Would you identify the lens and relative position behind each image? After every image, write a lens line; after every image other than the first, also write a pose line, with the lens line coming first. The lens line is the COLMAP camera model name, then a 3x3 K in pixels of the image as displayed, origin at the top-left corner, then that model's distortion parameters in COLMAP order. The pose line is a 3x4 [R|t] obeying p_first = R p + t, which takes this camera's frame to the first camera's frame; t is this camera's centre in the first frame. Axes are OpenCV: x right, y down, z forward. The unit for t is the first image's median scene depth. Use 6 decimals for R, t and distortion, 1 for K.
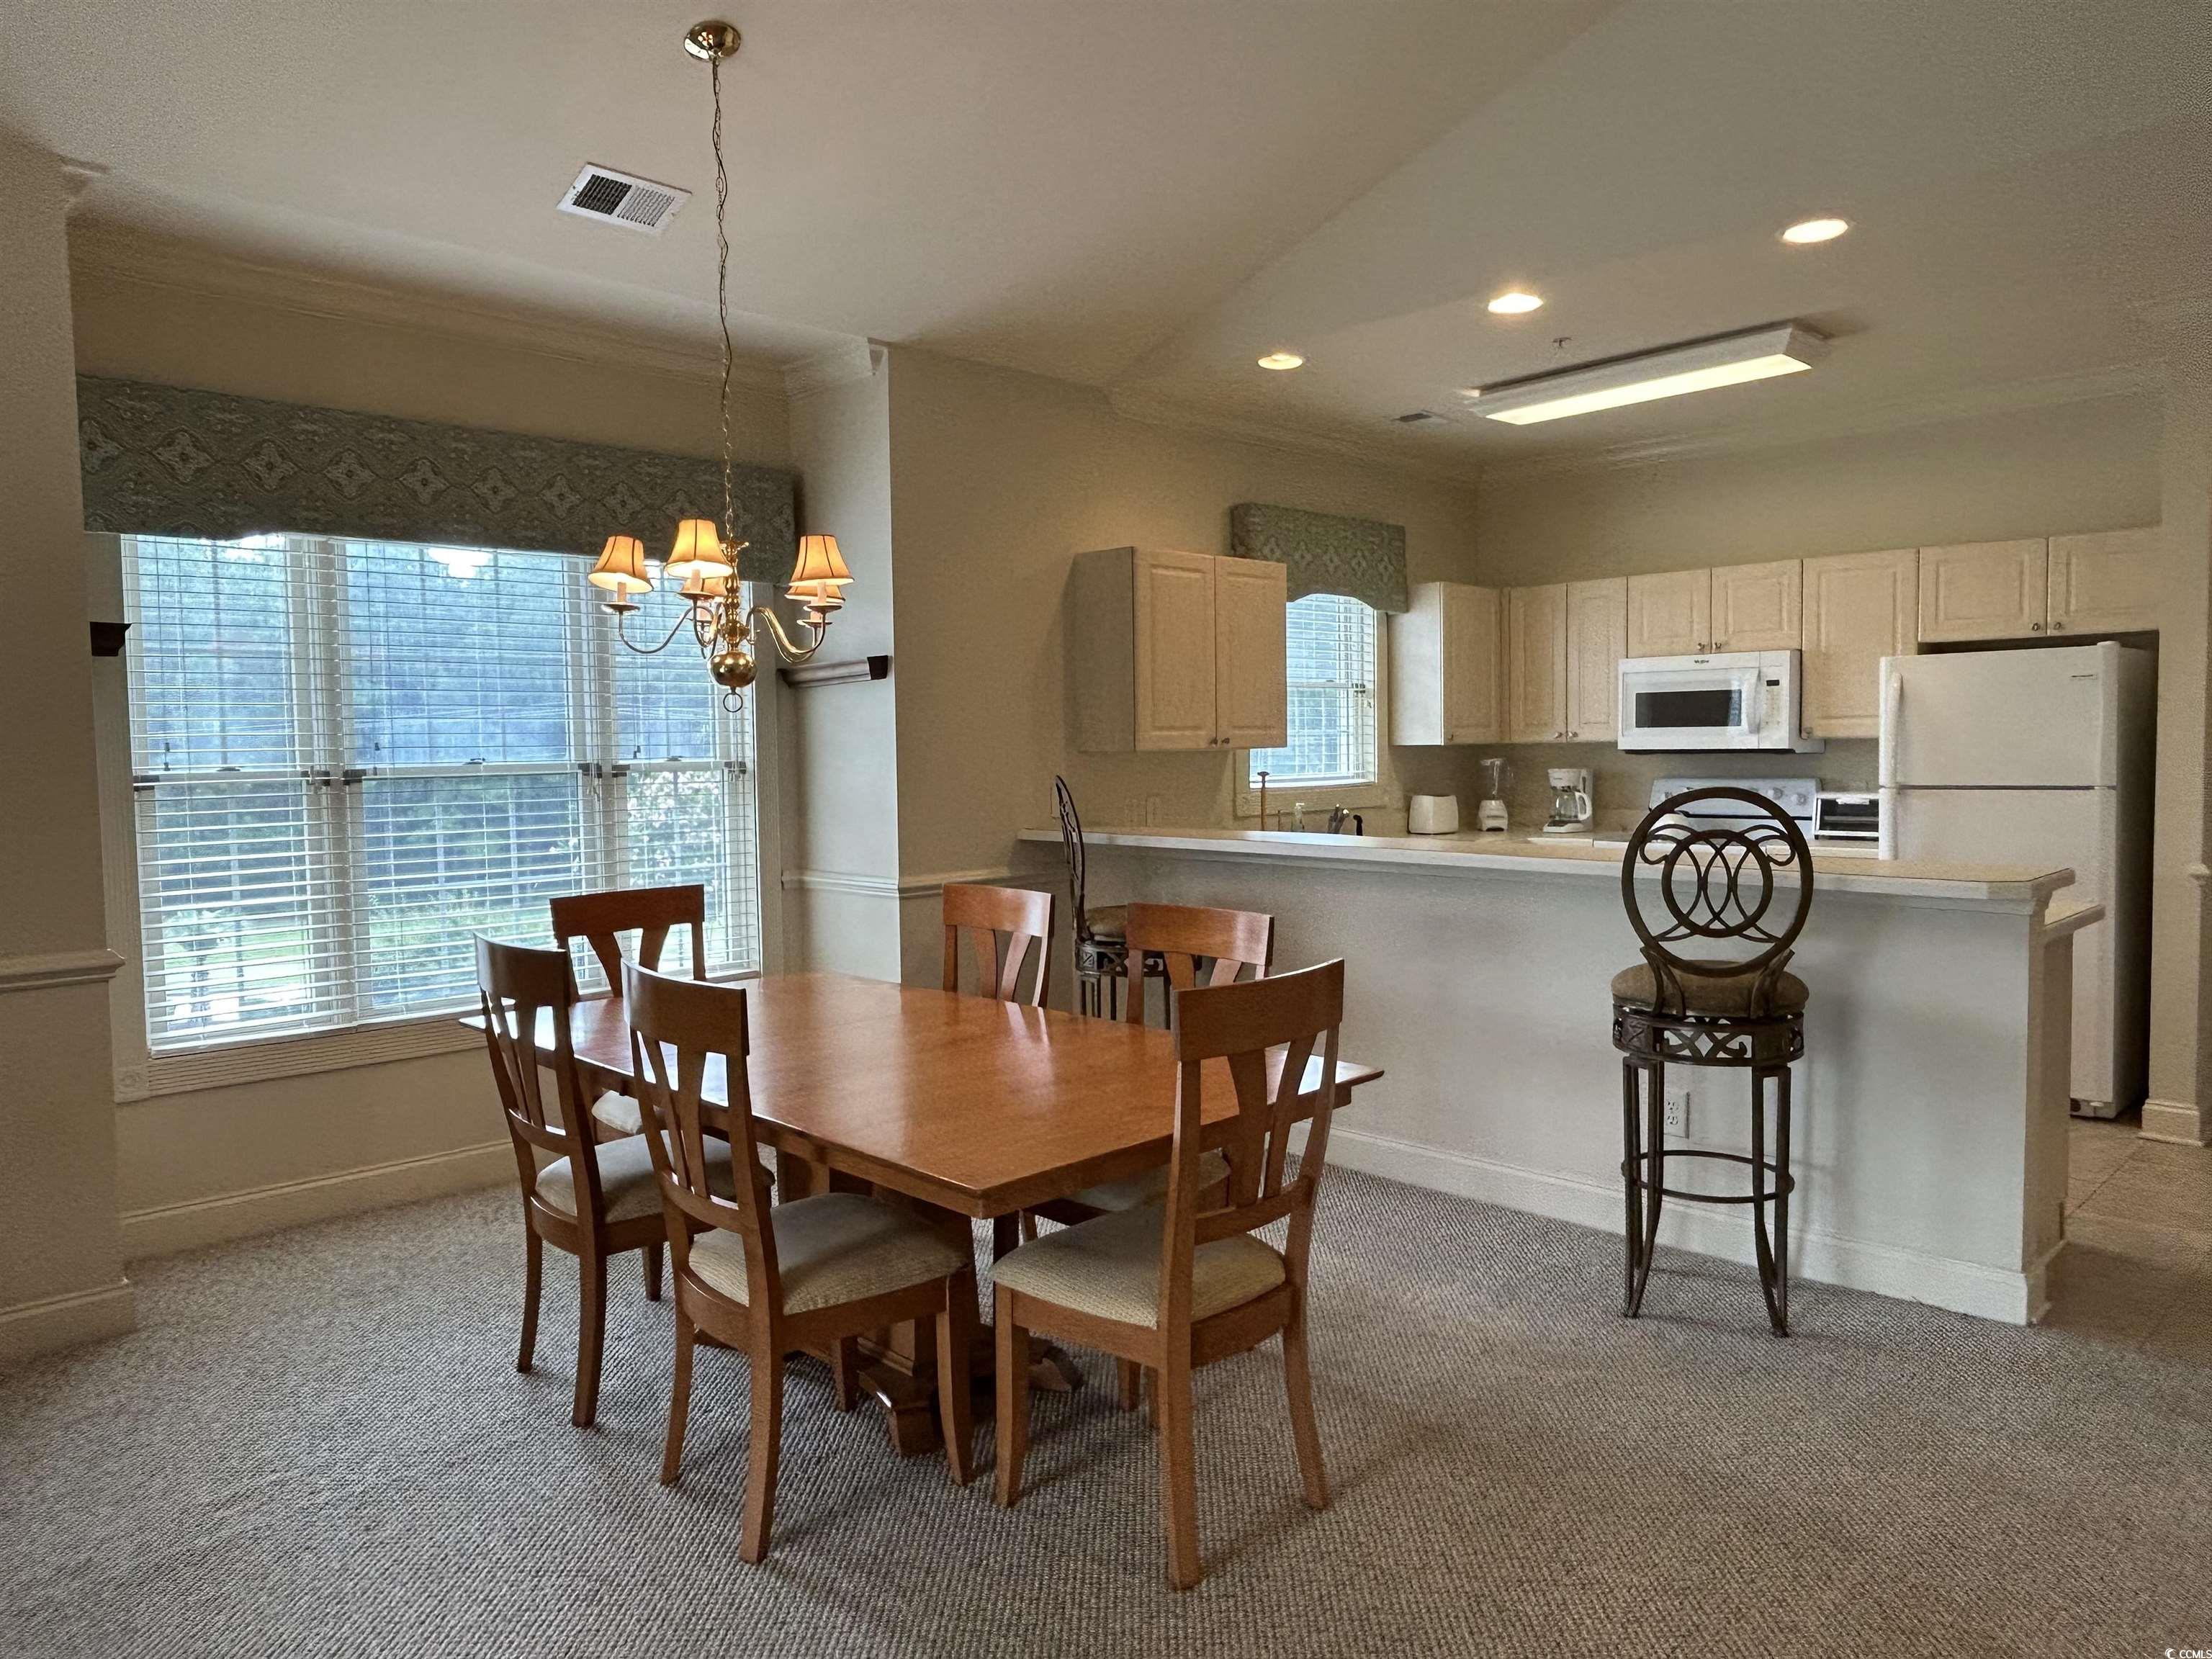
lens RADIAL K [[1467.8, 0, 1098.2], [0, 1467.8, 827.7], [0, 0, 1]] dist [0.000862, -0.006351]
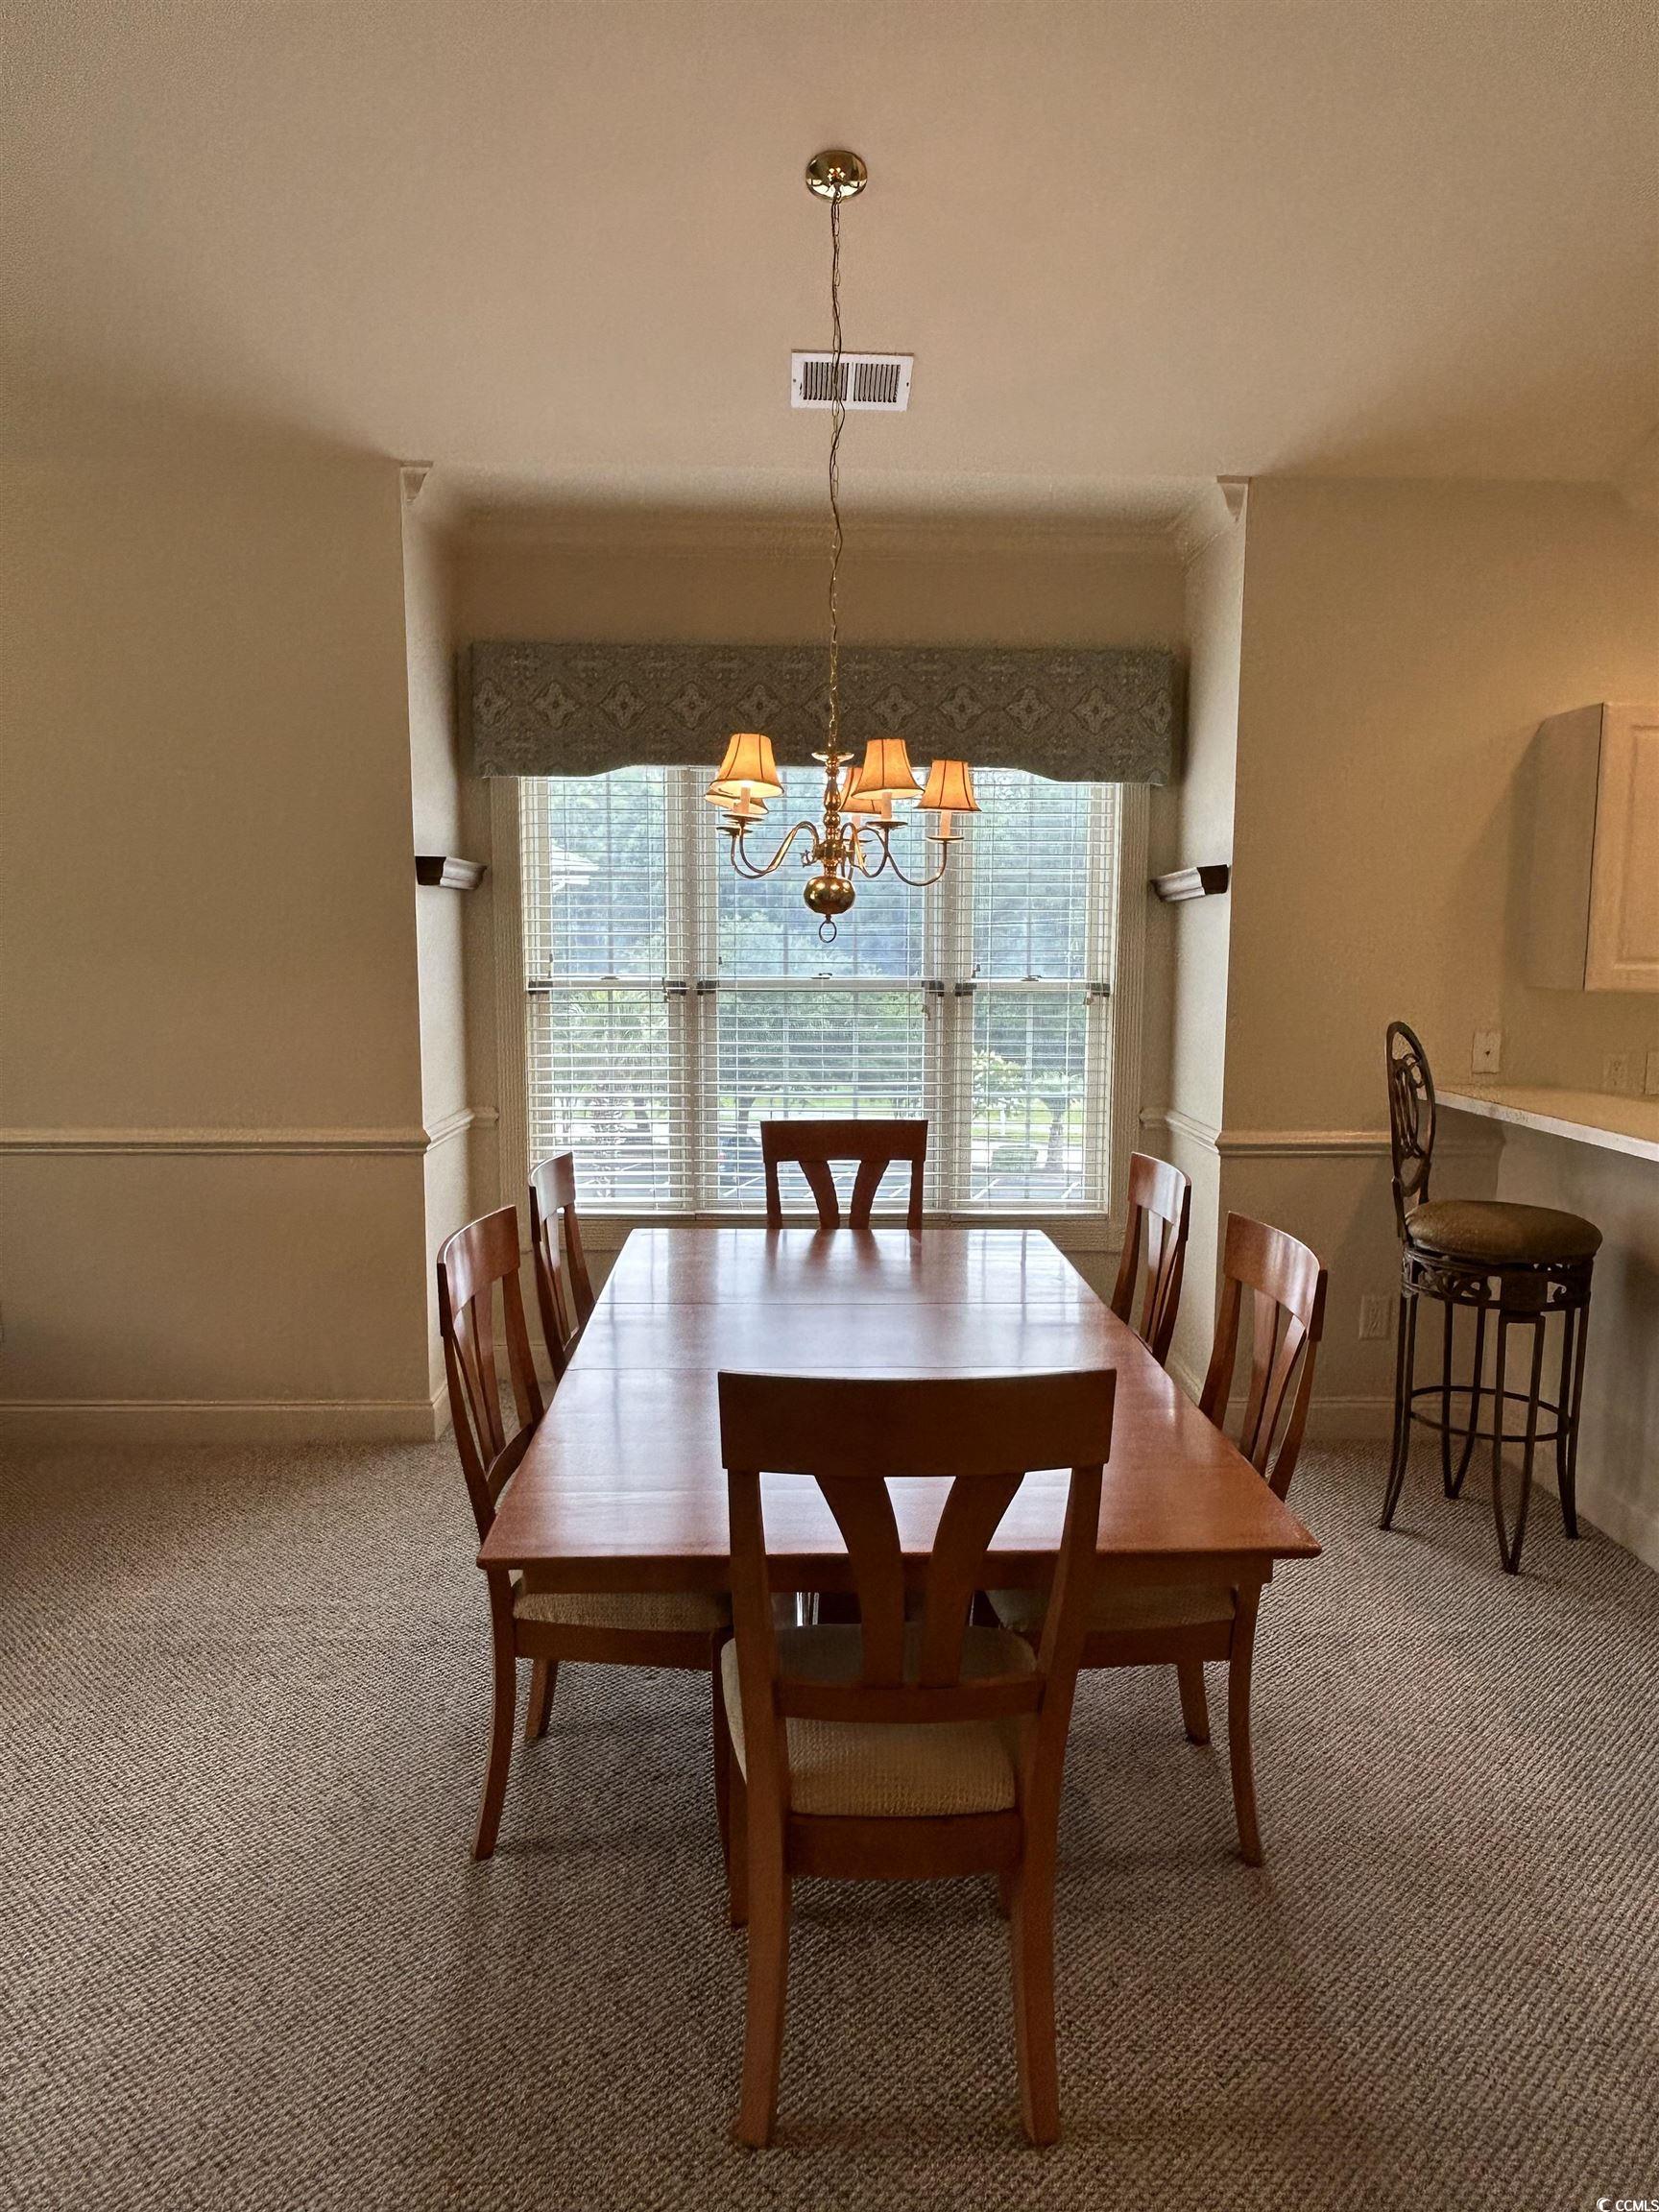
lens RADIAL K [[1457.5, 0, 829.5], [0, 1457.5, 1106.0], [0, 0, 1]] dist [-0.002123, -0.006388]
pose [[0.735179, 0.097319, -0.670851, 0.234604], [-0.055758, 0.994969, 0.083234, -0.034000], [0.675576, -0.023787, 0.736906, 0.213334]]
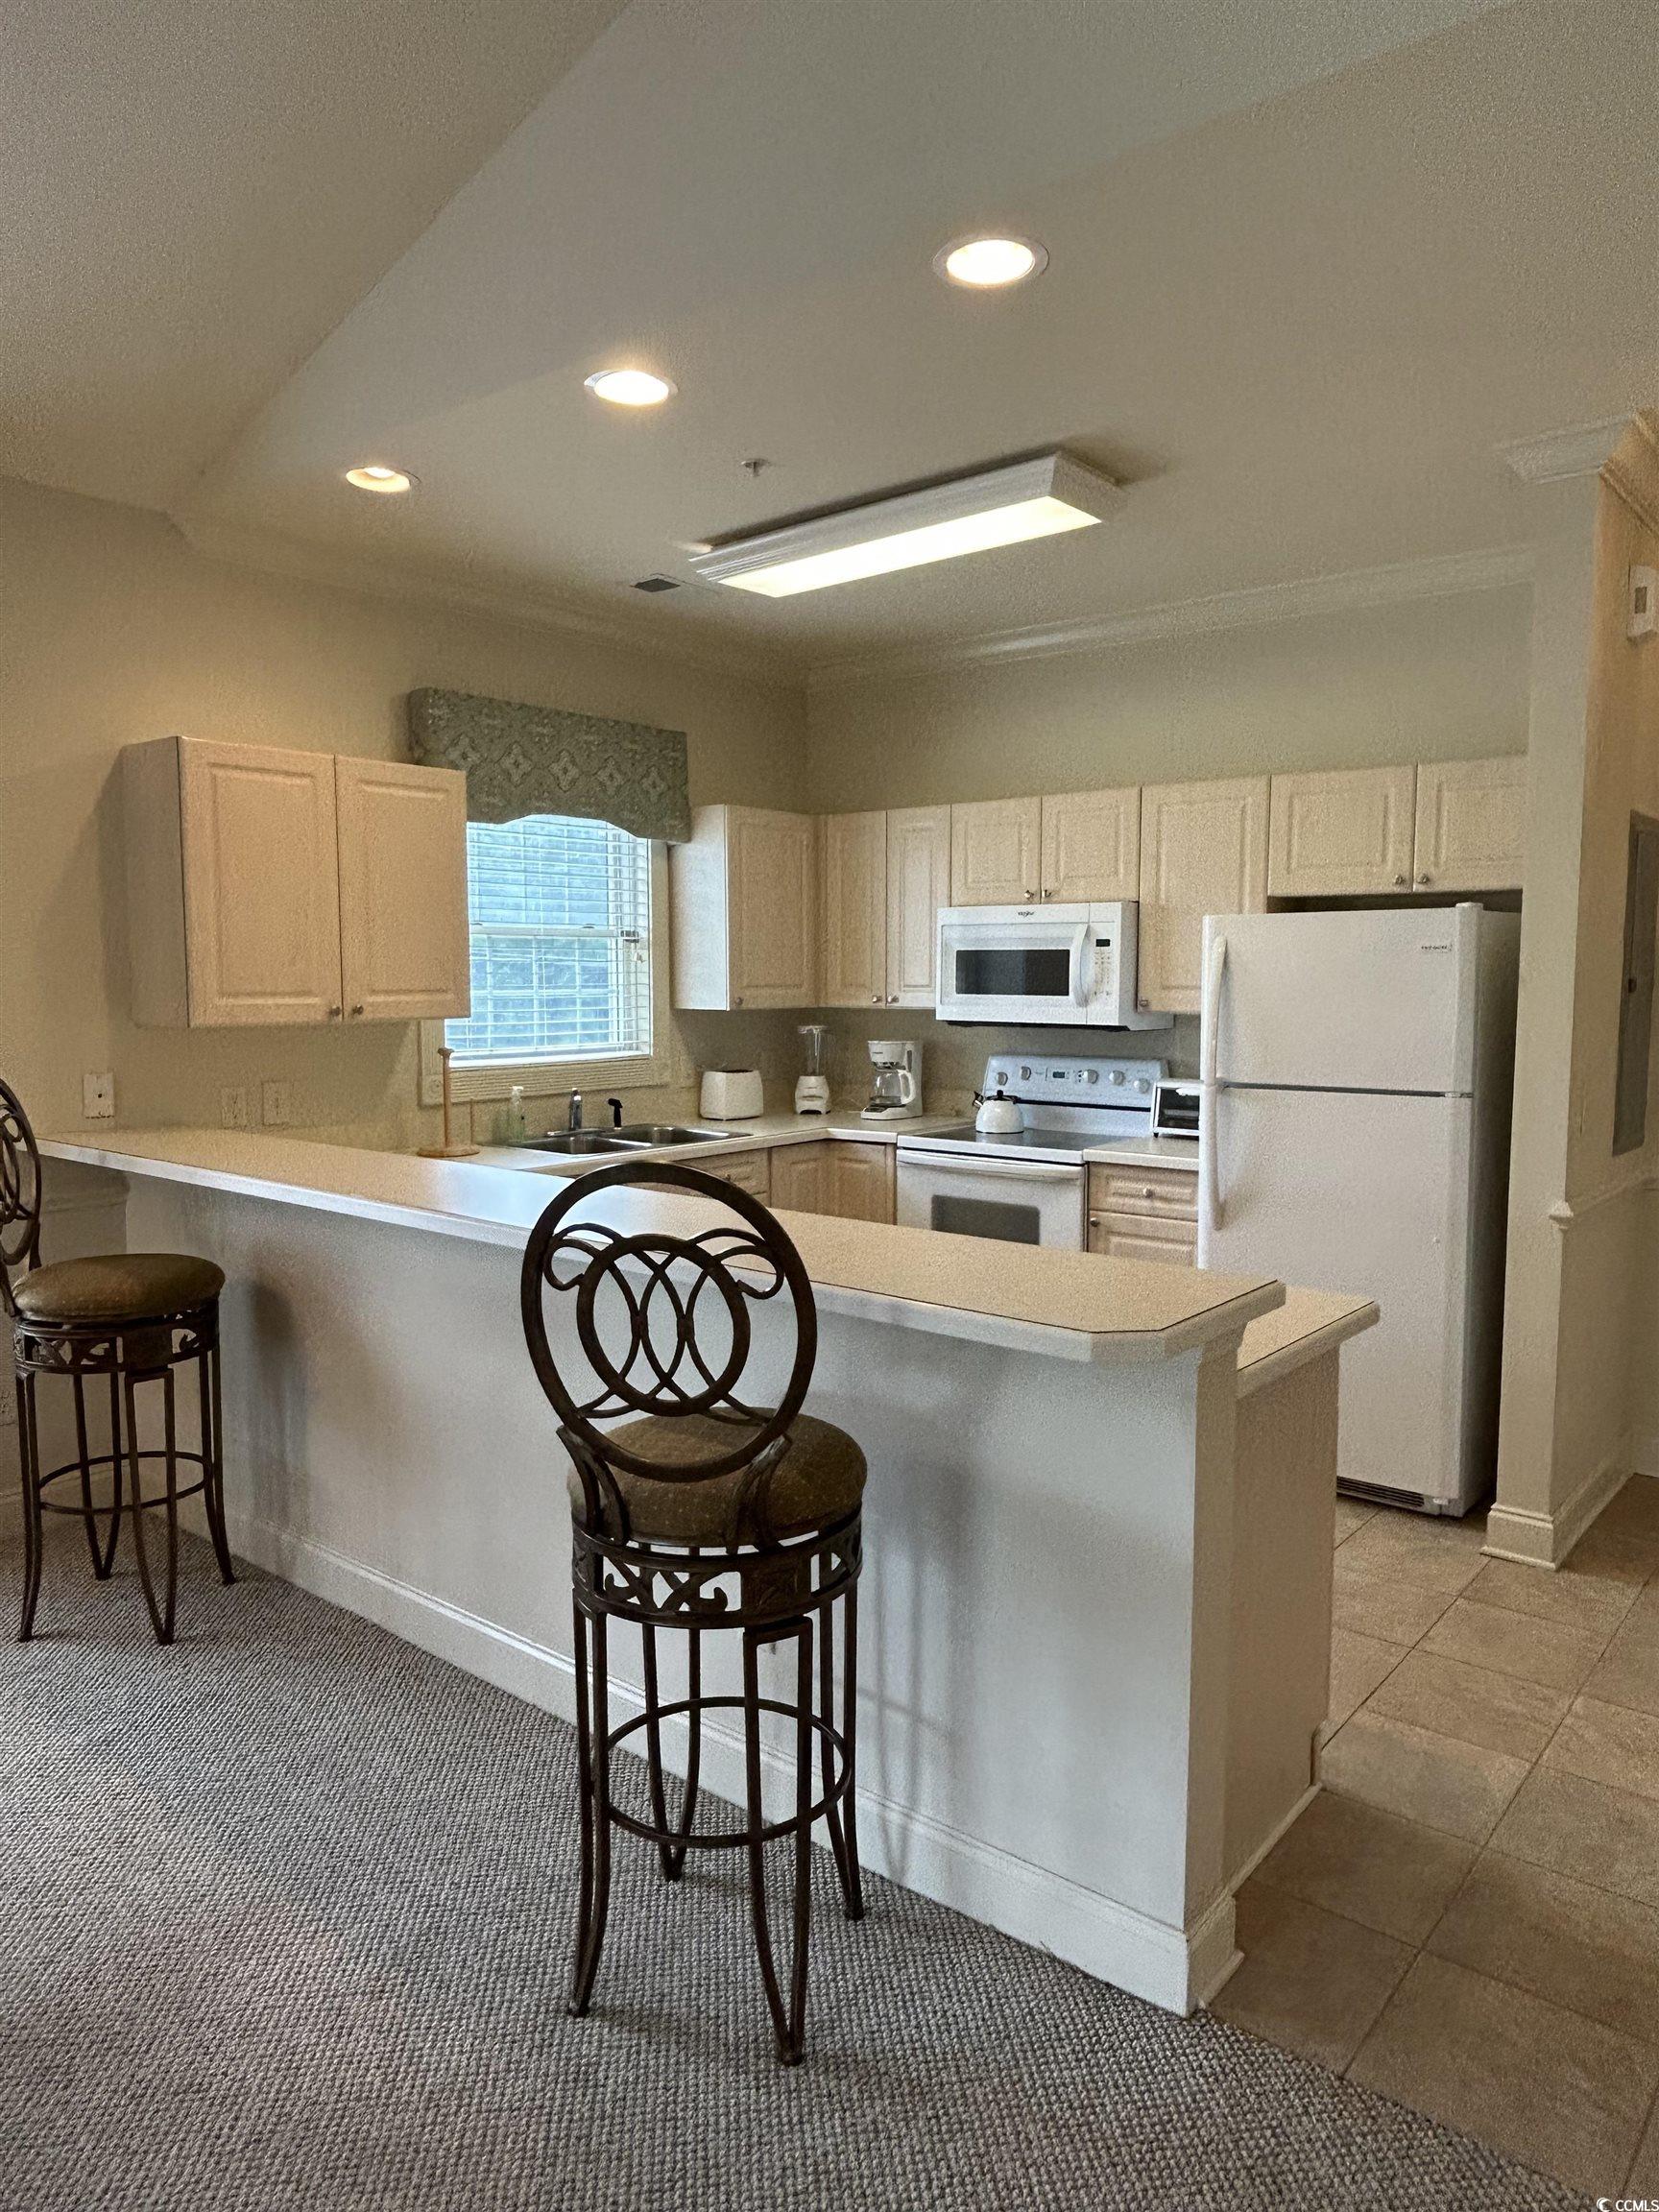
lens RADIAL K [[1452.8, 0, 834.7], [0, 1452.8, 1109.0], [0, 0, 1]] dist [0.027923, -0.046507]
pose [[0.993696, 0.004865, 0.112007, 0.252626], [-0.009160, 0.999241, 0.037867, -0.041251], [-0.111738, -0.038654, 0.992986, 0.254486]]
